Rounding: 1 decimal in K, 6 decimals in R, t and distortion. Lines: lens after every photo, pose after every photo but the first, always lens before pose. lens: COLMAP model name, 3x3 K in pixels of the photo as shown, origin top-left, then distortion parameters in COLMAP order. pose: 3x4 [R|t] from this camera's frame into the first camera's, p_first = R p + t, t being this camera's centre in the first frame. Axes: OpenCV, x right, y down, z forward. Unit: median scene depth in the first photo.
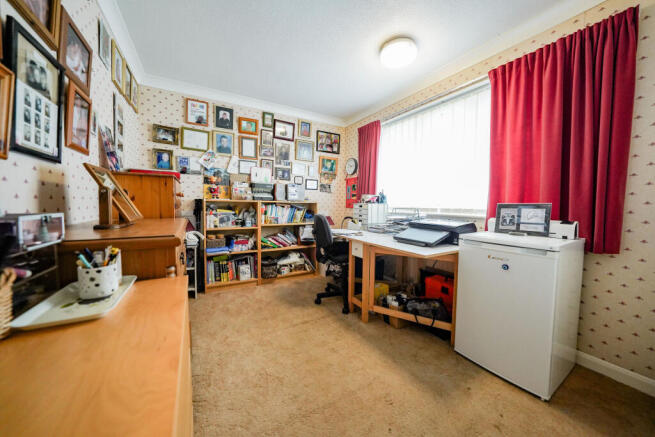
lens RADIAL K [[228.6, 0, 327.4], [0, 228.6, 215.8], [0, 0, 1]] dist [-0.001463, -0.000120]
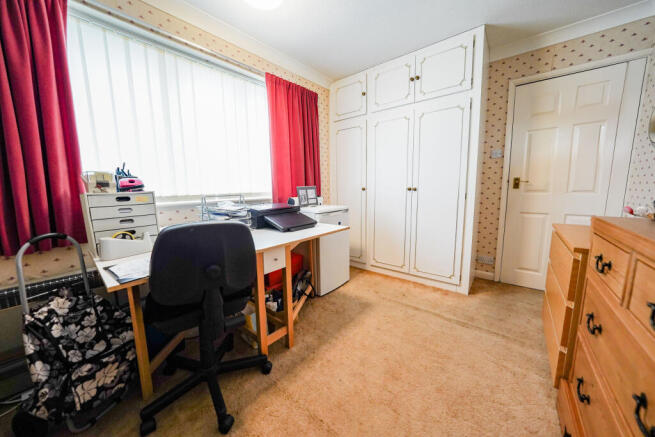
lens RADIAL K [[228.6, 0, 327.4], [0, 228.6, 215.8], [0, 0, 1]] dist [-0.001463, -0.000120]
pose [[-0.329107, -0.129523, 0.935368, -0.634438], [0.065304, 0.985055, 0.159380, -0.089318], [-0.942032, 0.113536, -0.315730, 1.283397]]
